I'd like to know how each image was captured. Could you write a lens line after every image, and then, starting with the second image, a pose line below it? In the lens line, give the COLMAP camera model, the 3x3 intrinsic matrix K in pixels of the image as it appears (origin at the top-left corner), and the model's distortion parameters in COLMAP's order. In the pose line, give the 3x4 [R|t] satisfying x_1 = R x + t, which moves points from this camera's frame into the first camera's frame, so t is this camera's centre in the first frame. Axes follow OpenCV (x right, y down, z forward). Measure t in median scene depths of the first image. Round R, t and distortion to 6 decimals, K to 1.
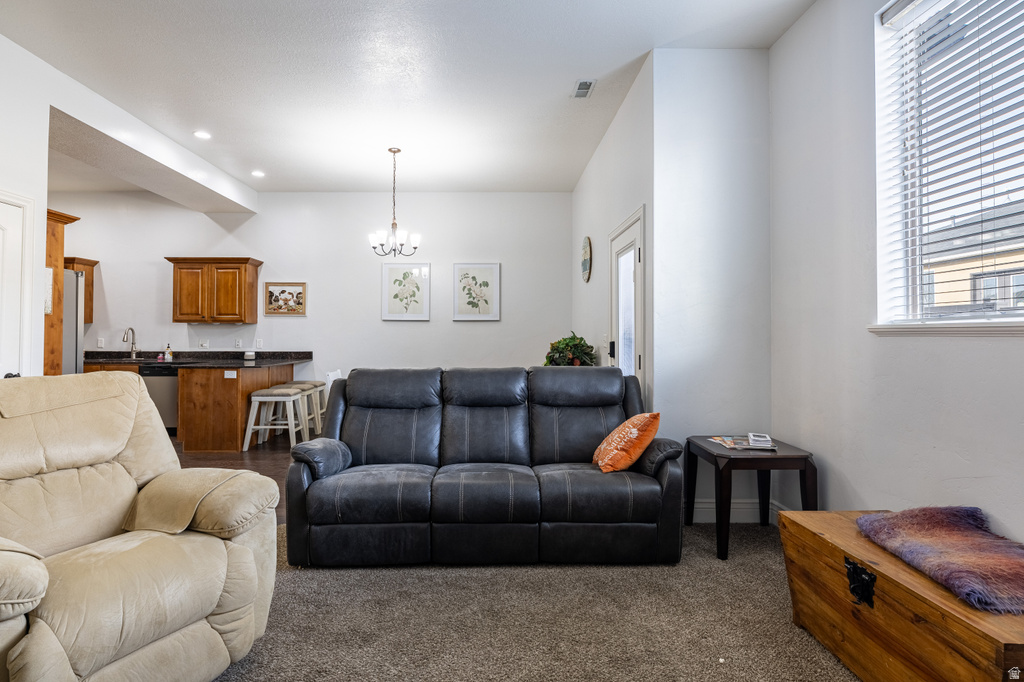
lens RADIAL K [[528.3, 0, 493.1], [0, 528.3, 326.5], [0, 0, 1]] dist [-0.000874, -0.000169]
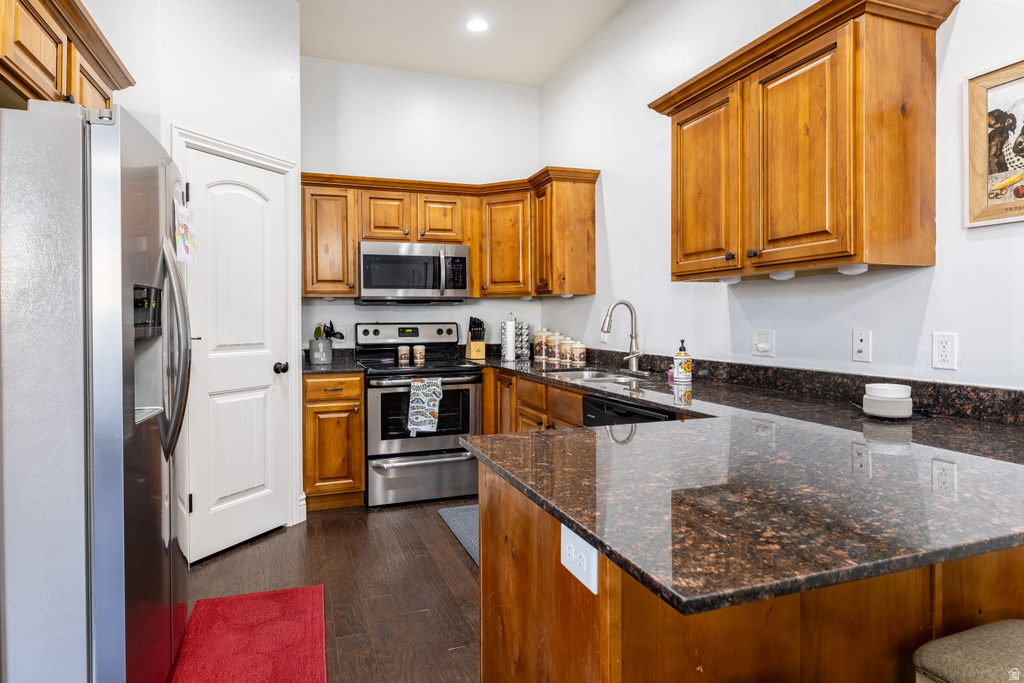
lens RADIAL K [[572.0, 0, 491.6], [0, 572.0, 323.8], [0, 0, 1]] dist [-0.001399, -0.000451]
pose [[0.326647, 0.004826, -0.945134, -0.267692], [0.023853, 0.999626, 0.013348, 0.012450], [0.944845, -0.026904, 0.326410, 0.726725]]
